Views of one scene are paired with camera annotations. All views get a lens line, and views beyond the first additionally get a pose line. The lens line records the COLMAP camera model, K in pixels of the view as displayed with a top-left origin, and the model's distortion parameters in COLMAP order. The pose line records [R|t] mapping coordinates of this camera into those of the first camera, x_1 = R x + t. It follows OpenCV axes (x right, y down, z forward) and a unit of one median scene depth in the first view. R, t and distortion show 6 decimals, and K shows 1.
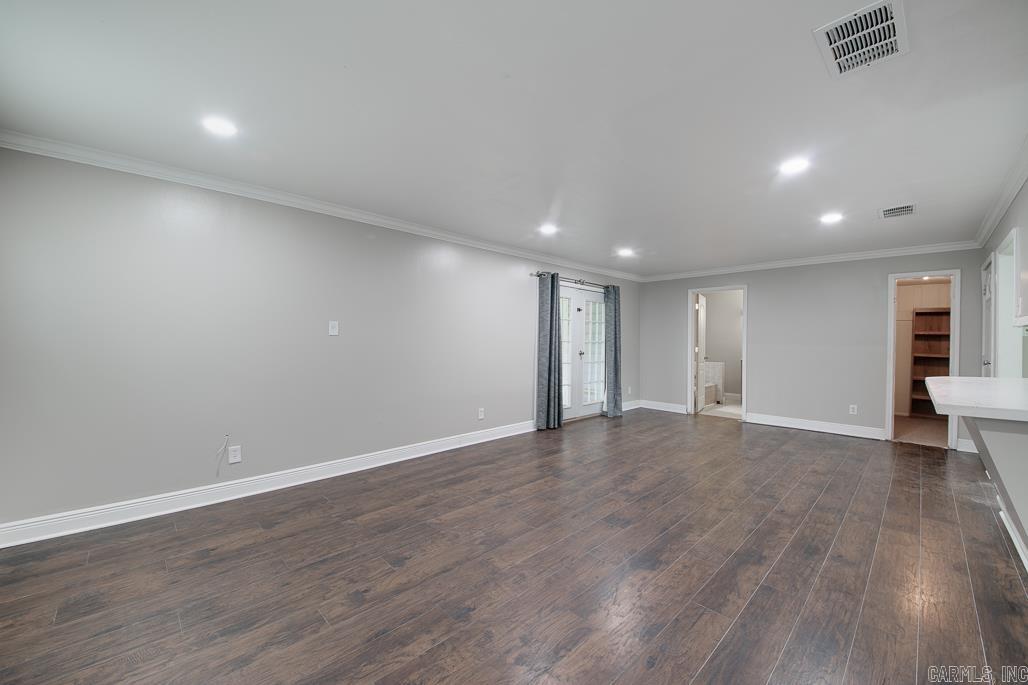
lens RADIAL K [[395.4, 0, 514.0], [0, 395.4, 342.5], [0, 0, 1]] dist [-0.000805, -0.000070]
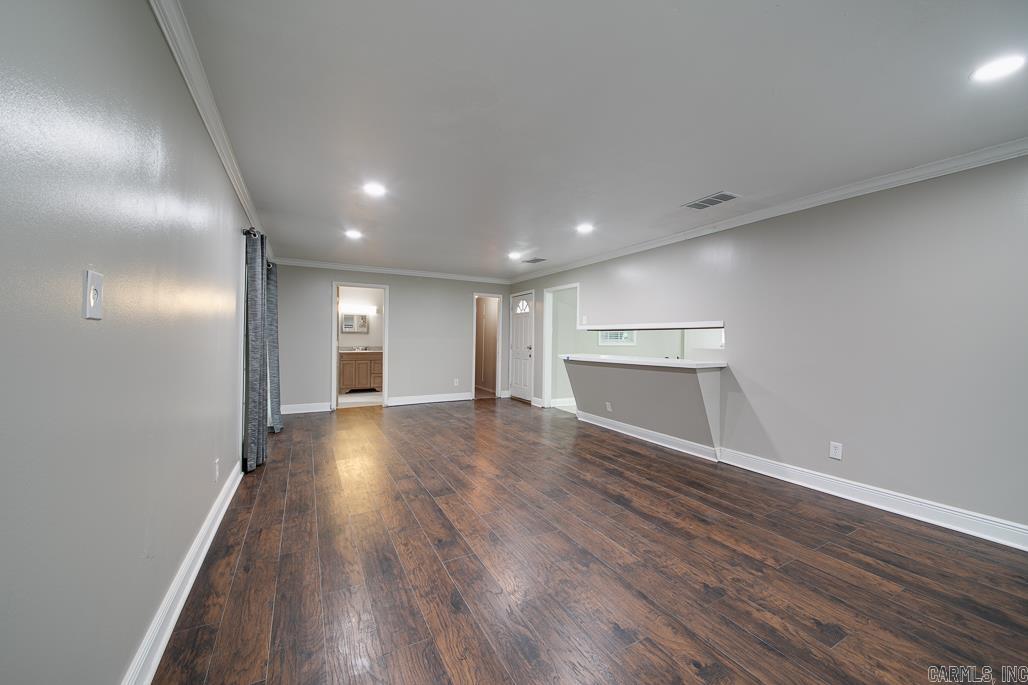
lens RADIAL K [[378.2, 0, 513.0], [0, 378.2, 352.4], [0, 0, 1]] dist [-0.000481, -0.000346]
pose [[0.292521, -0.056082, 0.954613, -0.897380], [0.000370, 0.998285, 0.058535, -0.036093], [-0.956259, -0.016769, 0.292040, 0.870211]]
